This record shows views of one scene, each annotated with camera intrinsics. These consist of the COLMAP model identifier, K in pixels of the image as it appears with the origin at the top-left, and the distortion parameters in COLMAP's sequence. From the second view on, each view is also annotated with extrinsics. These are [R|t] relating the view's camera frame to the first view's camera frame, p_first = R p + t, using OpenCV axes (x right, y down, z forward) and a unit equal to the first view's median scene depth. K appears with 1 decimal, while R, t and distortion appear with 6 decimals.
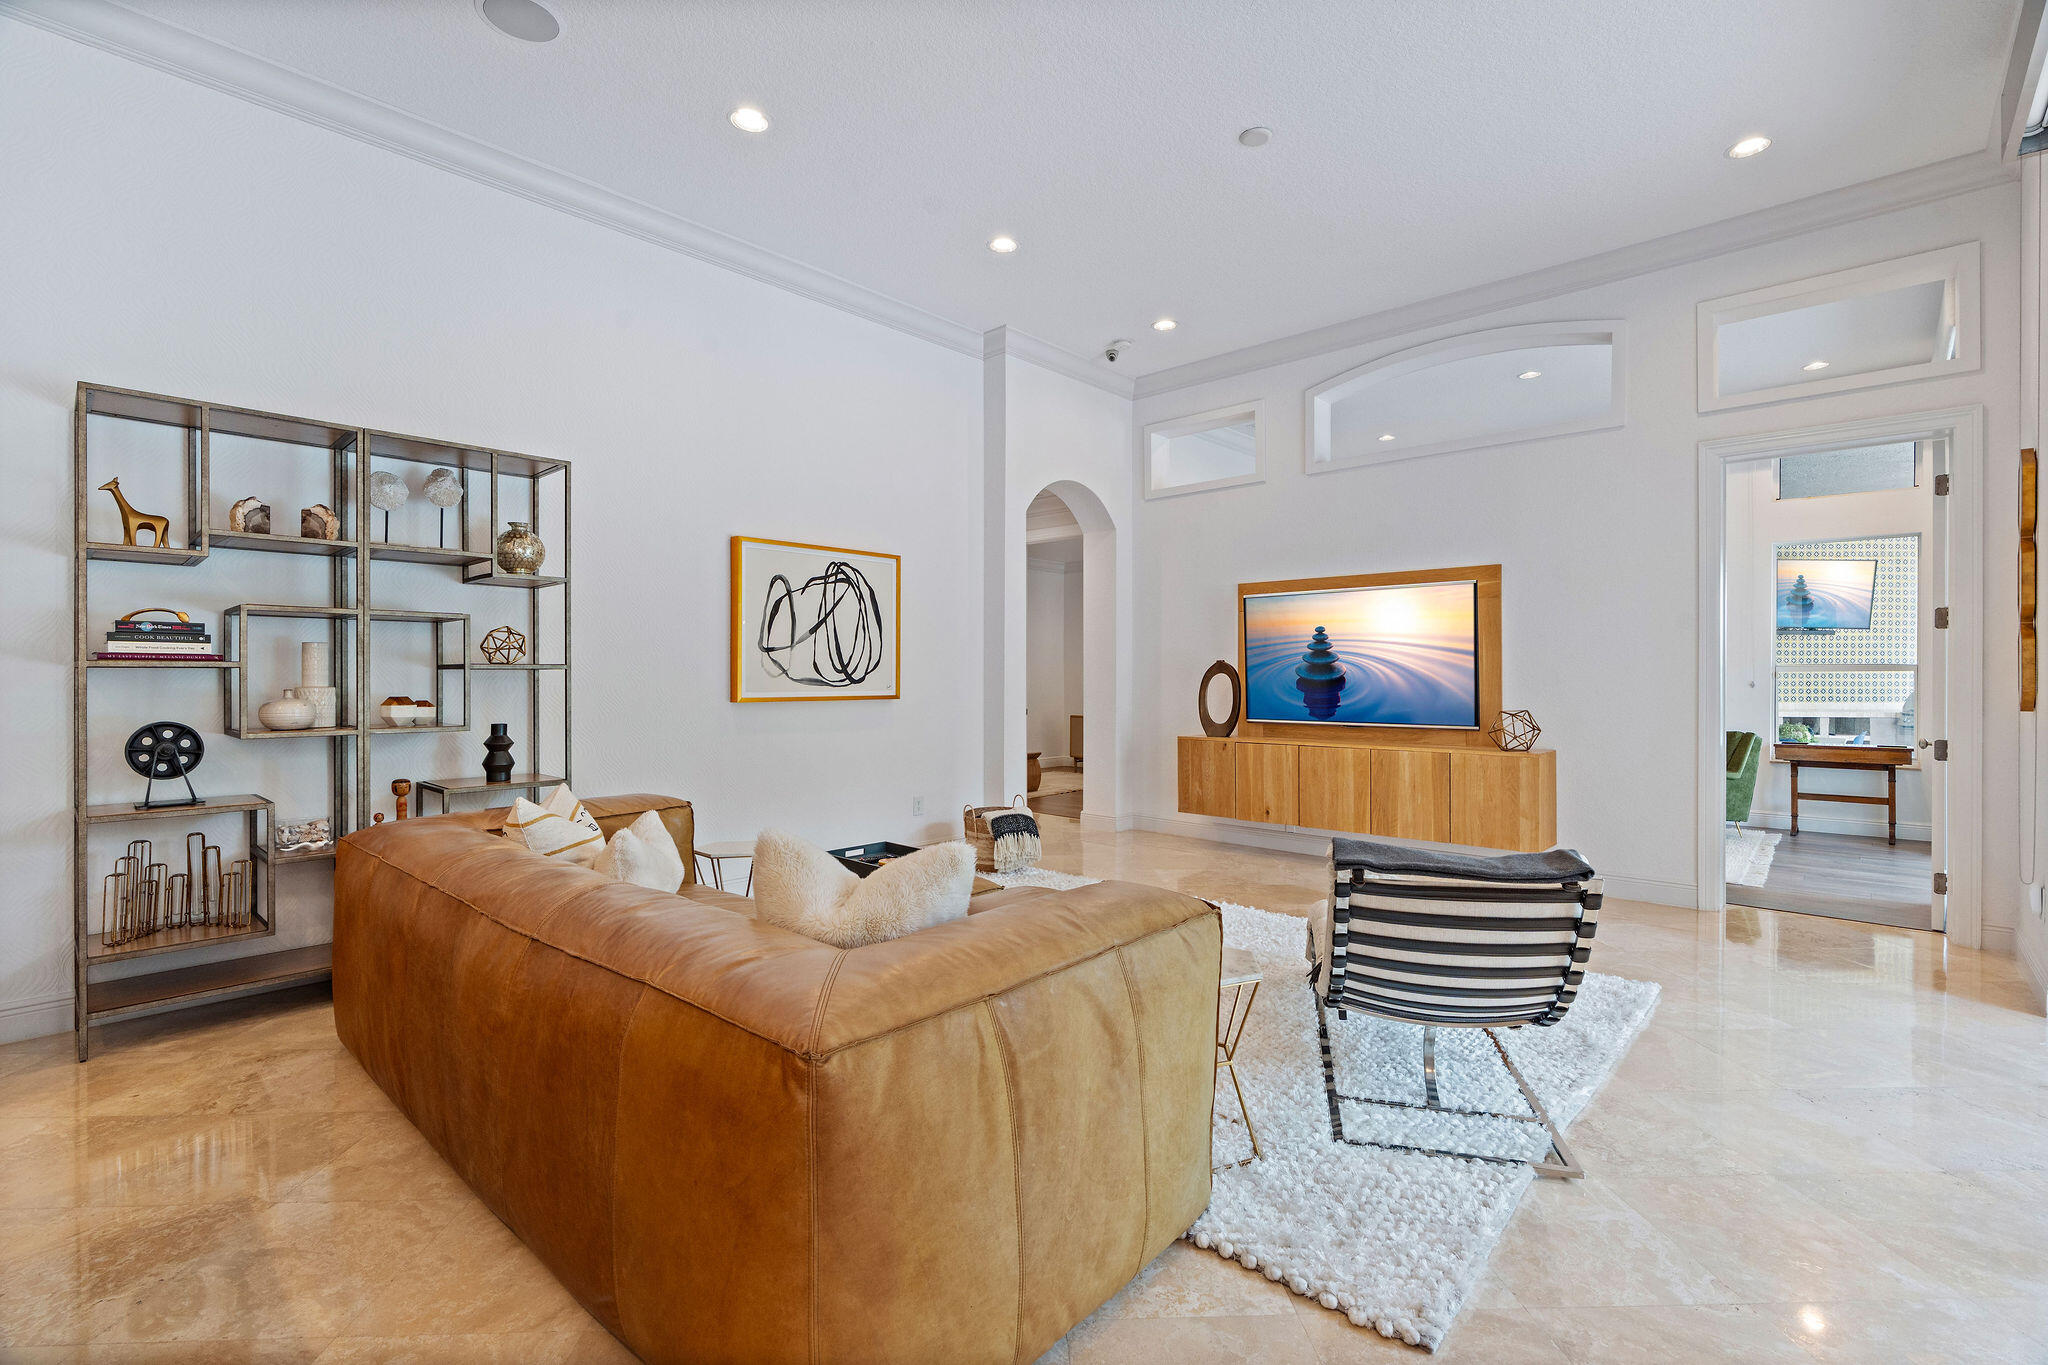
lens RADIAL K [[924.2, 0, 1019.5], [0, 924.2, 677.7], [0, 0, 1]] dist [0.001172, 0.000570]
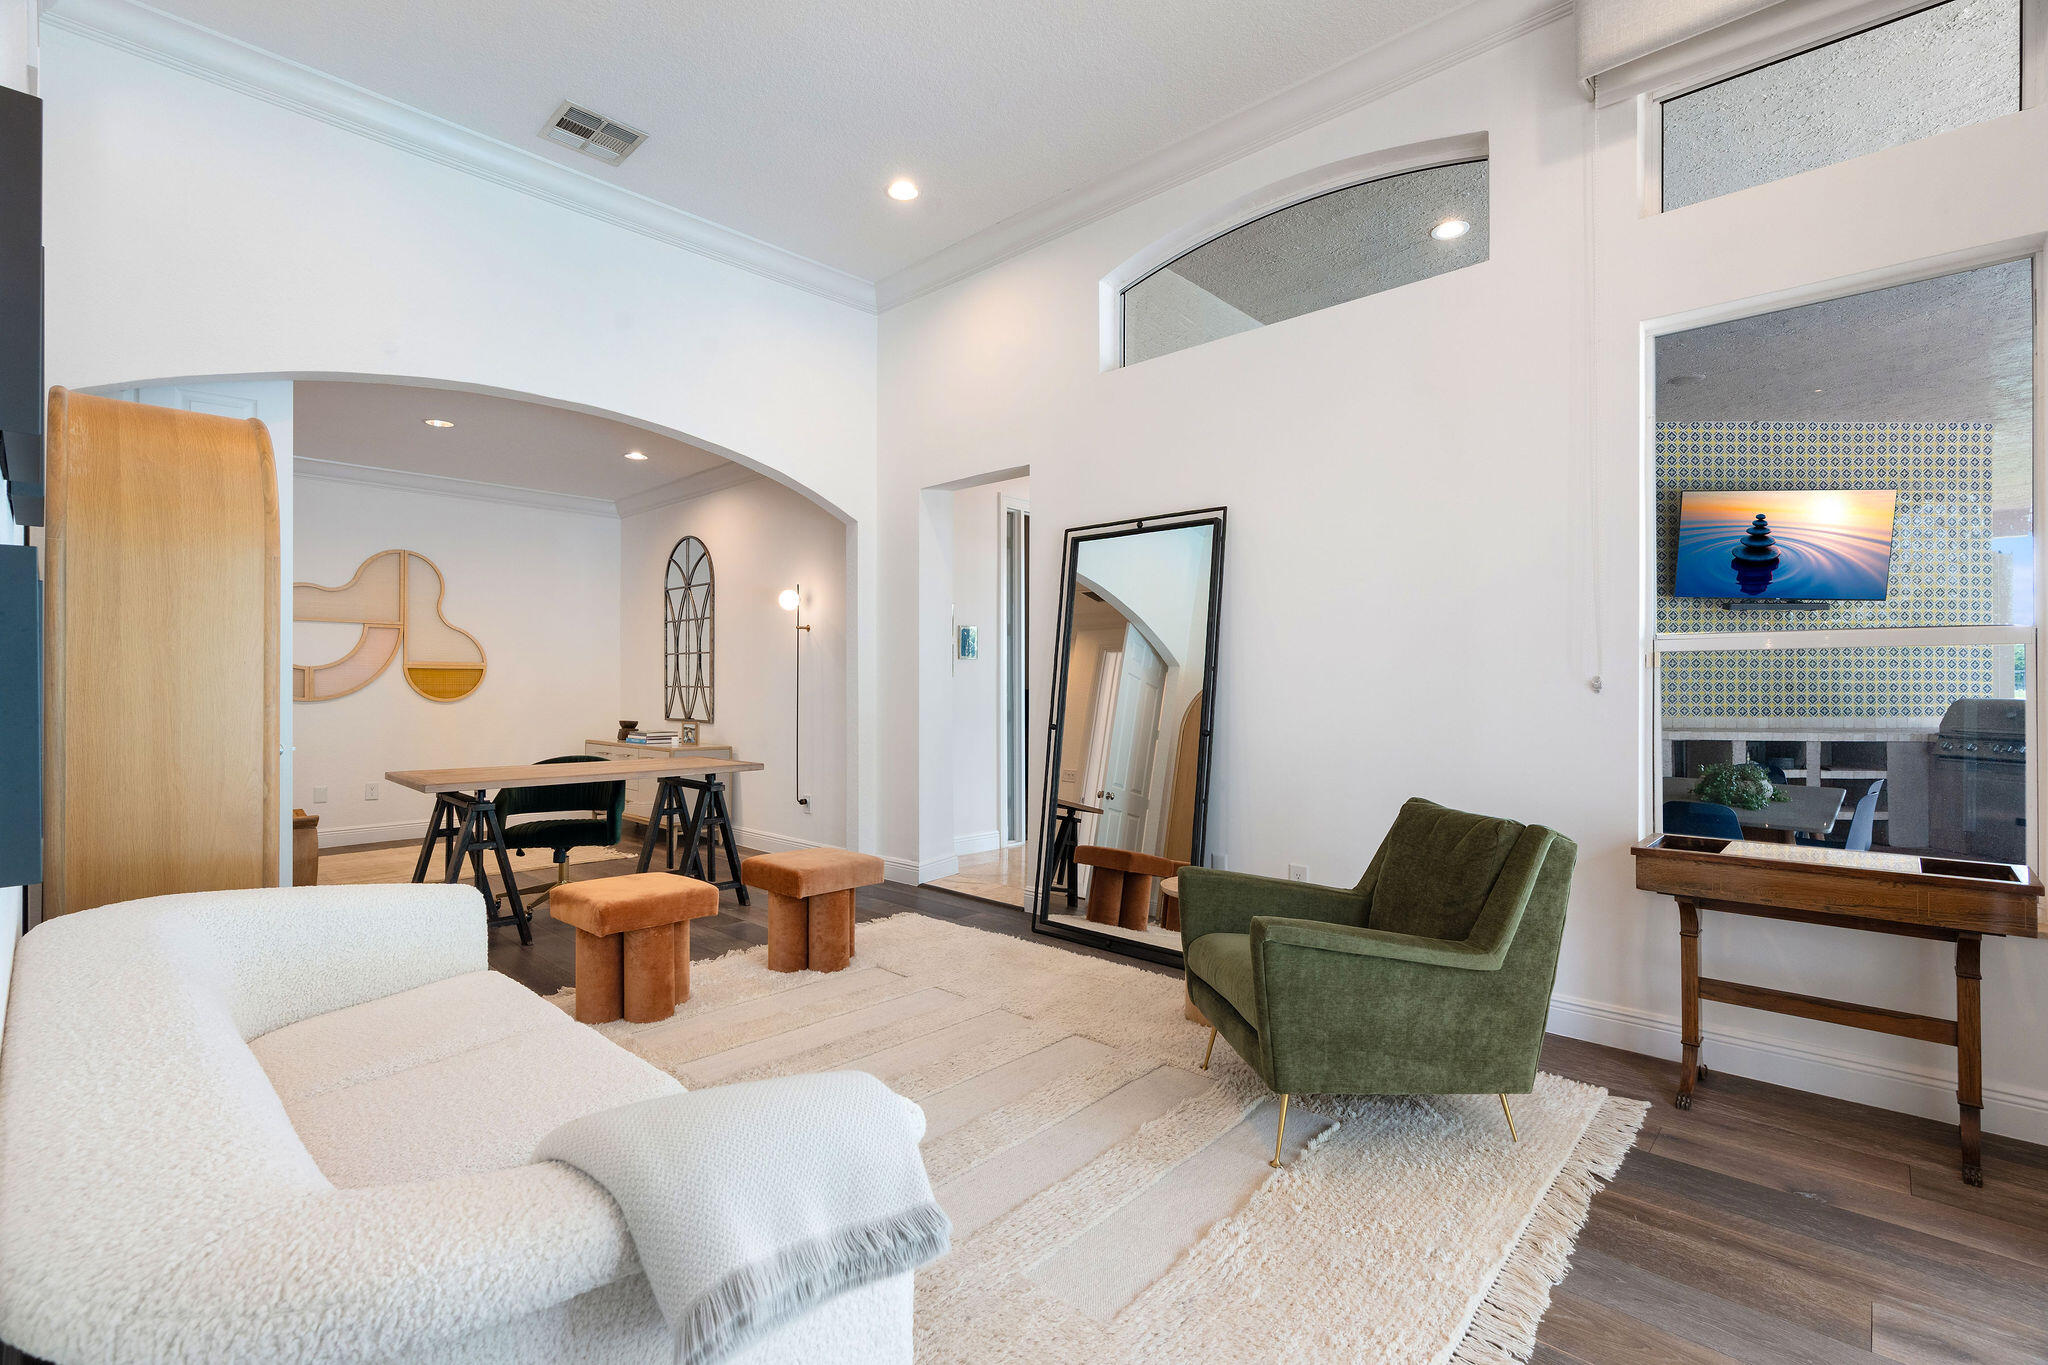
lens RADIAL K [[926.4, 0, 1024.8], [0, 926.4, 678.6], [0, 0, 1]] dist [-0.002400, 0.000262]
pose [[0.999991, -0.002353, -0.003520, 0.581486], [0.002326, 0.999967, -0.007771, 0.008973], [0.003538, 0.007763, 0.999964, 0.639249]]
